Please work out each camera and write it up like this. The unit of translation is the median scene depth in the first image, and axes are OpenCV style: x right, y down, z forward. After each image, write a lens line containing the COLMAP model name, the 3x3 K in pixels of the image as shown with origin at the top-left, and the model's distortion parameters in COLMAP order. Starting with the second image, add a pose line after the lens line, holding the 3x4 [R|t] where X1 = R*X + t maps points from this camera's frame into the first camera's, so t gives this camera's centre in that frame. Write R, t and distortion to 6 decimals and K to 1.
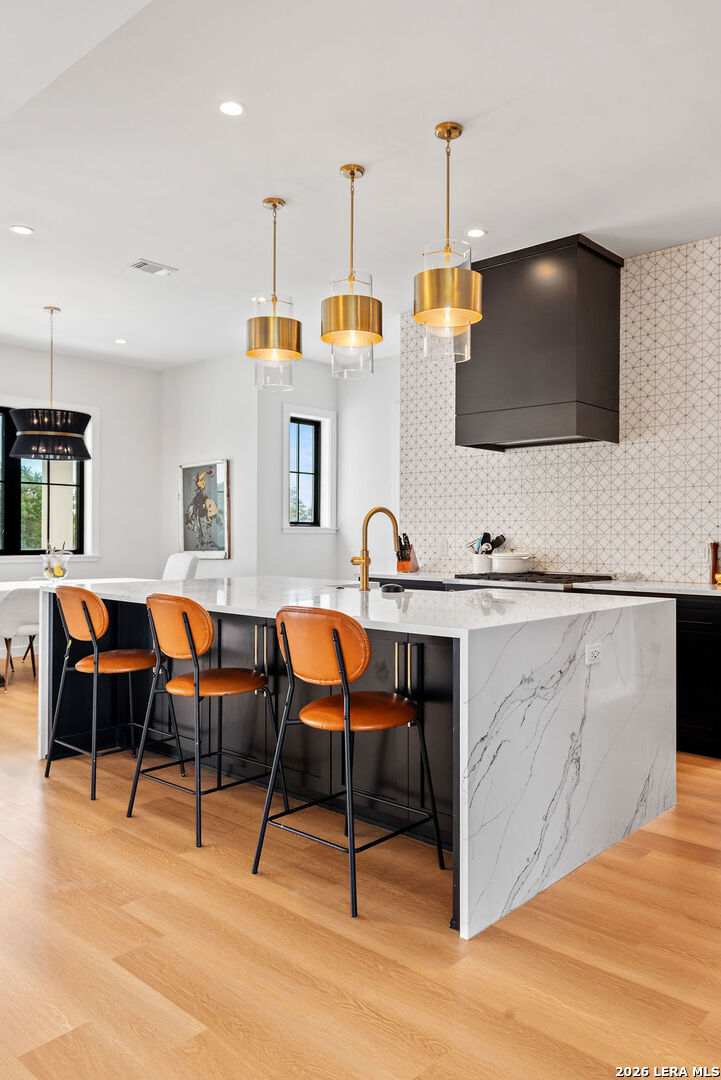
lens RADIAL K [[755.3, 0, 360.5], [0, 755.3, 540.0], [0, 0, 1]] dist [-0.000352, -0.002690]
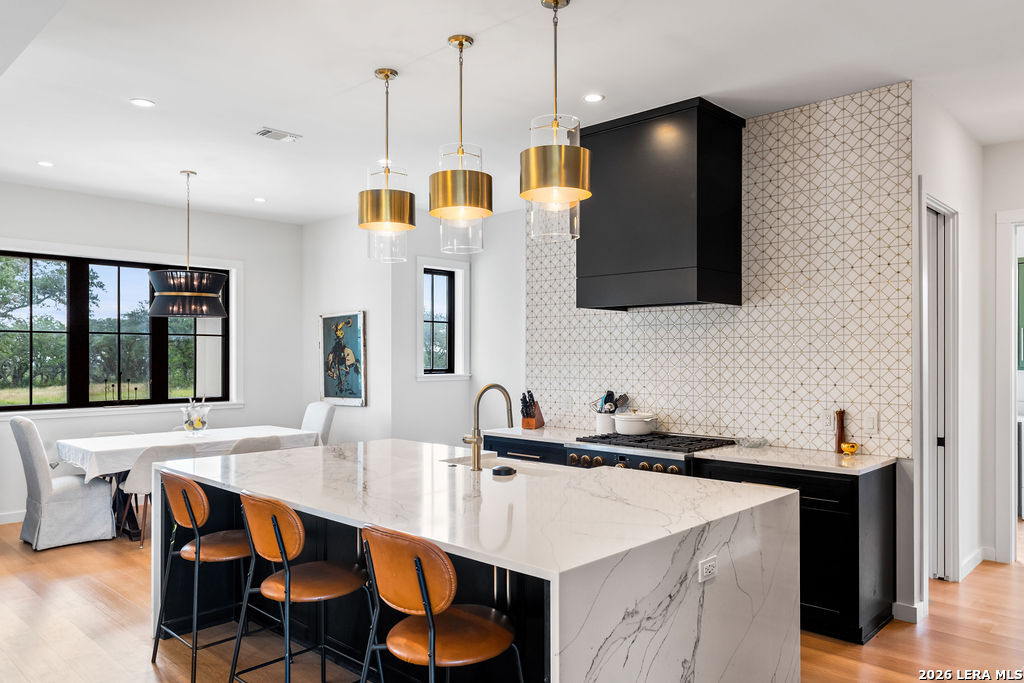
lens RADIAL K [[694.8, 0, 485.4], [0, 694.8, 360.8], [0, 0, 1]] dist [-0.002243, -0.001560]
pose [[0.999428, -0.005002, -0.033442, 0.037246], [0.004929, 0.999985, -0.002256, -0.056357], [0.033453, 0.002089, 0.999438, 0.080189]]
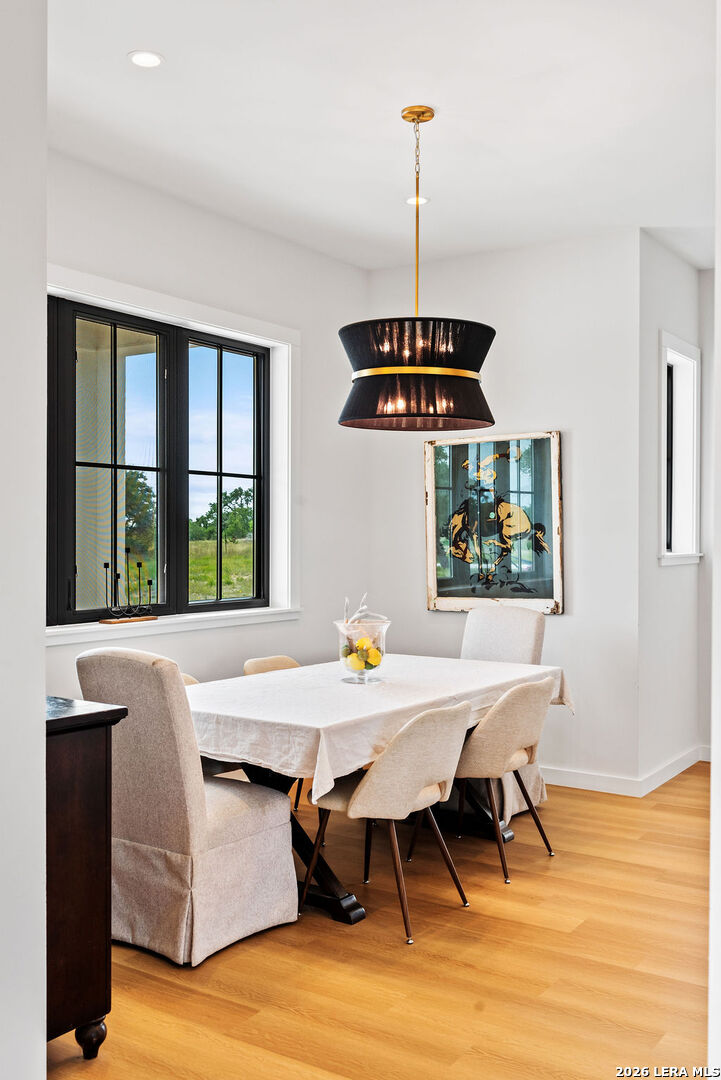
lens RADIAL K [[1039.8, 0, 360.5], [0, 1039.8, 540.0], [0, 0, 1]] dist [-0.002244, -0.000096]
pose [[0.988017, -0.003390, 0.154307, -0.703078], [0.003951, 0.999987, -0.003330, -0.042736], [-0.154293, 0.003900, 0.988017, 0.456852]]
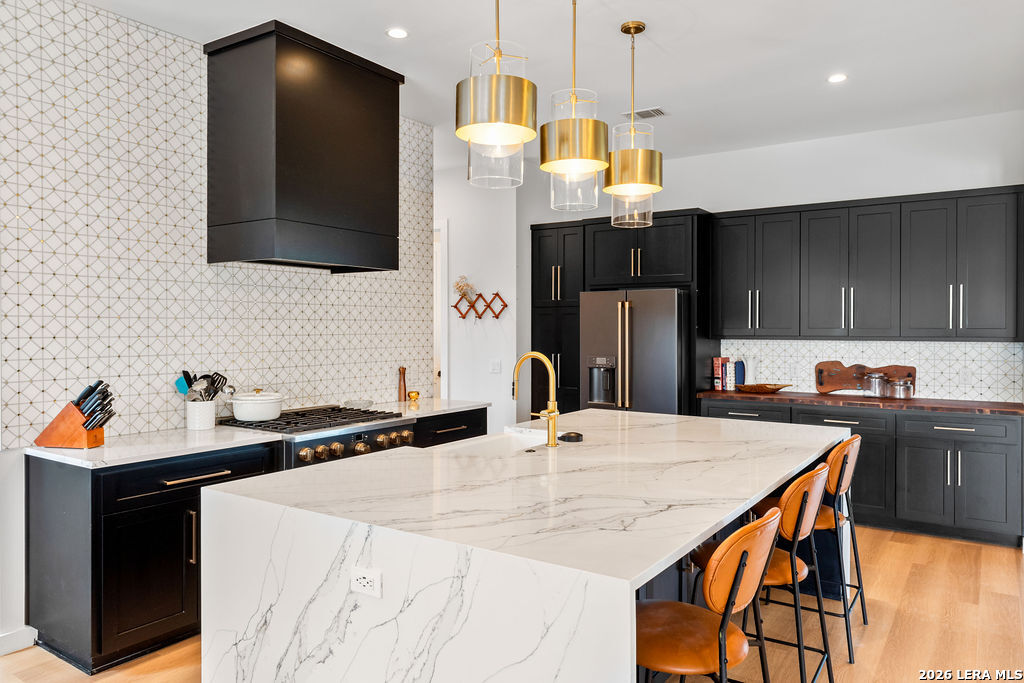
lens RADIAL K [[716.2, 0, 511.2], [0, 716.2, 328.5], [0, 0, 1]] dist [-0.000352, -0.002690]
pose [[-0.142176, -0.005222, 0.989828, -0.647120], [0.009049, 0.999937, 0.006575, -0.060247], [-0.989800, 0.009891, -0.142120, 0.916813]]
